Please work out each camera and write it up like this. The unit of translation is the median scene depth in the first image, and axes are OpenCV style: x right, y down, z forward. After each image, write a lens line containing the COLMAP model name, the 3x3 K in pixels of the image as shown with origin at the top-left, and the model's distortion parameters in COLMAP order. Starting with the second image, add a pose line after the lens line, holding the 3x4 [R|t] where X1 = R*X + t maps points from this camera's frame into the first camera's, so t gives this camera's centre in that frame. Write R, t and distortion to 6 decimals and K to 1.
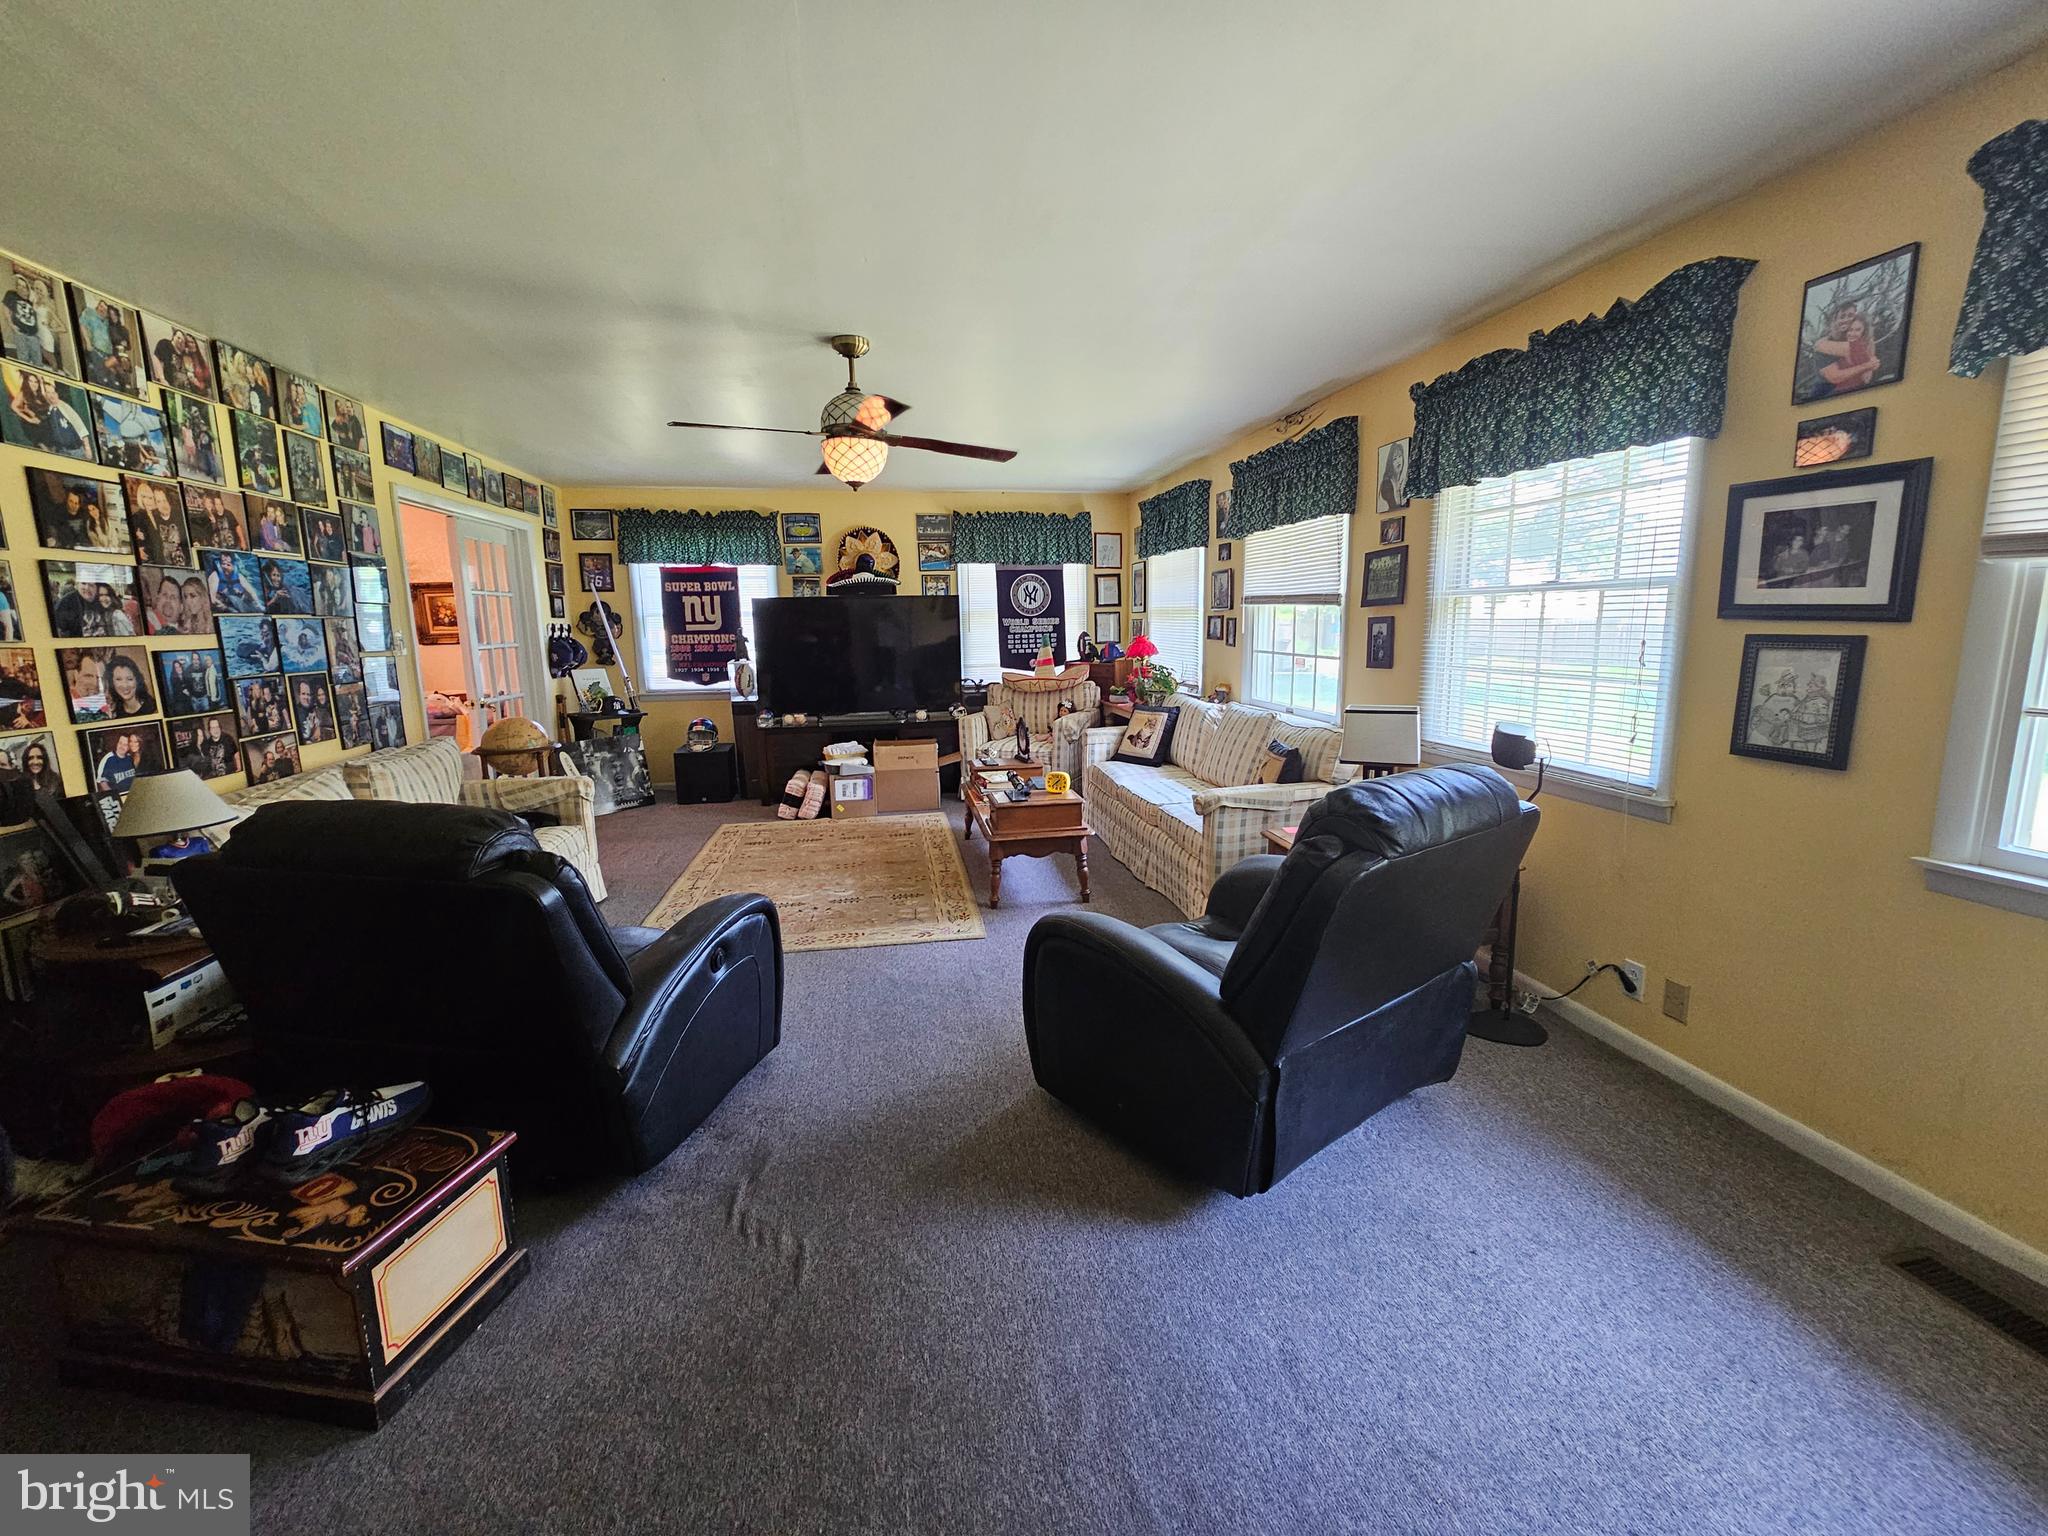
lens RADIAL K [[831.9, 0, 1031.3], [0, 831.9, 757.2], [0, 0, 1]] dist [-0.002304, -0.000226]
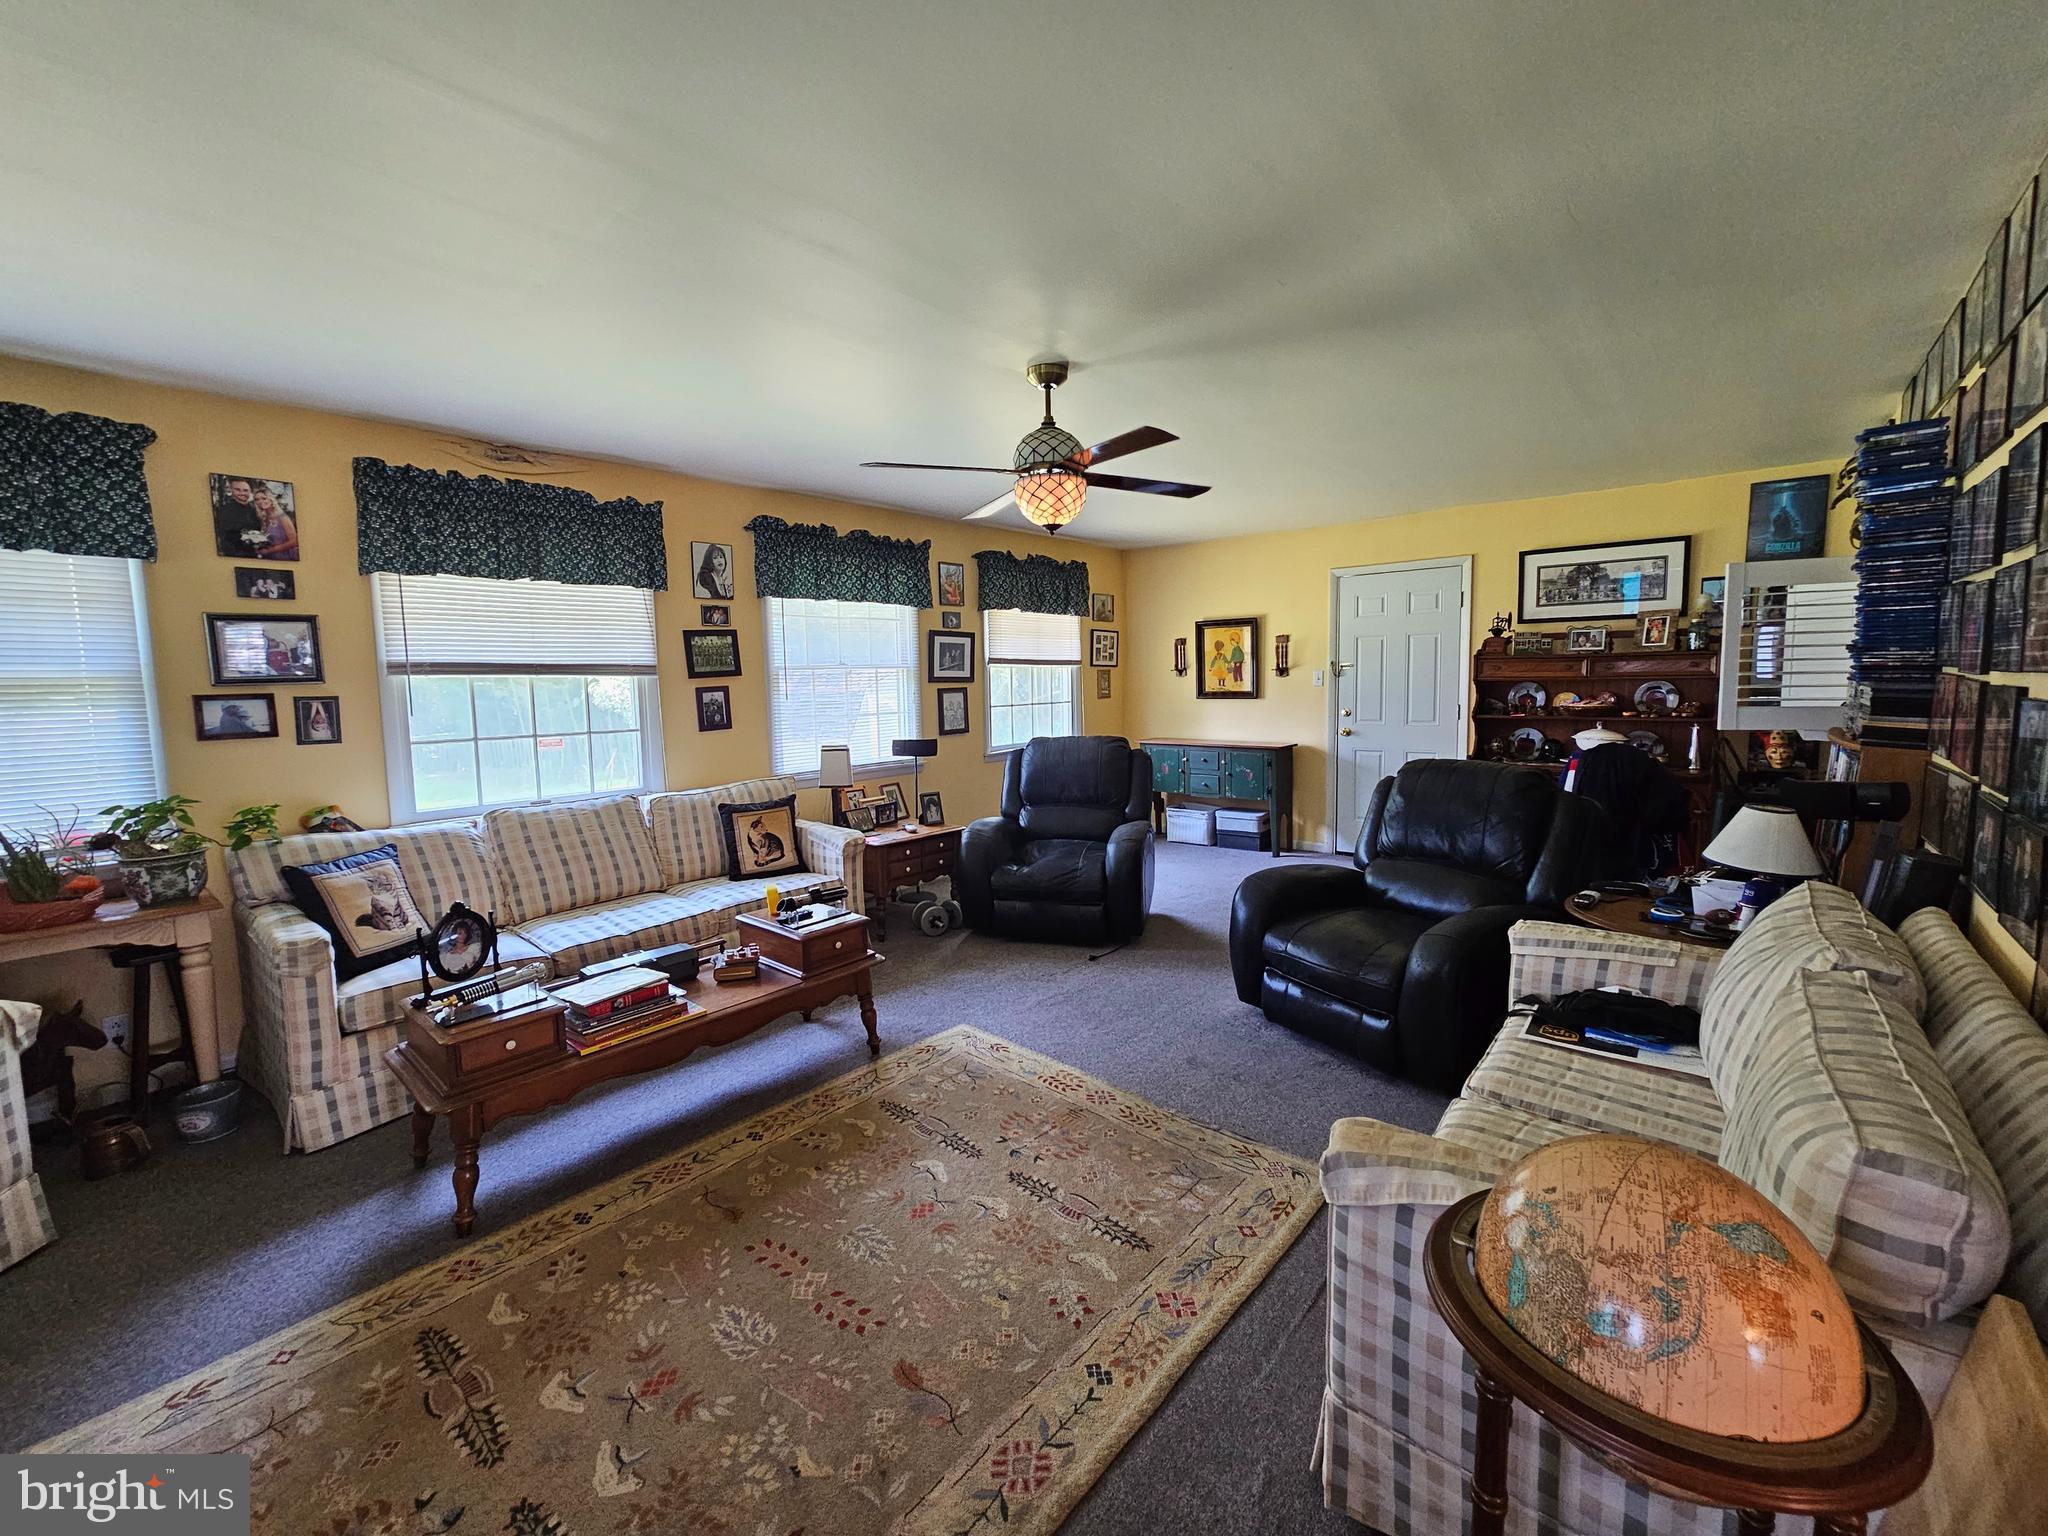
lens RADIAL K [[835.9, 0, 1030.1], [0, 835.9, 752.9], [0, 0, 1]] dist [-0.000878, 0.000112]
pose [[-0.619714, -0.044391, 0.783571, -0.782486], [0.160789, 0.970041, 0.182121, -0.221098], [-0.768180, 0.238853, -0.594010, 1.379805]]
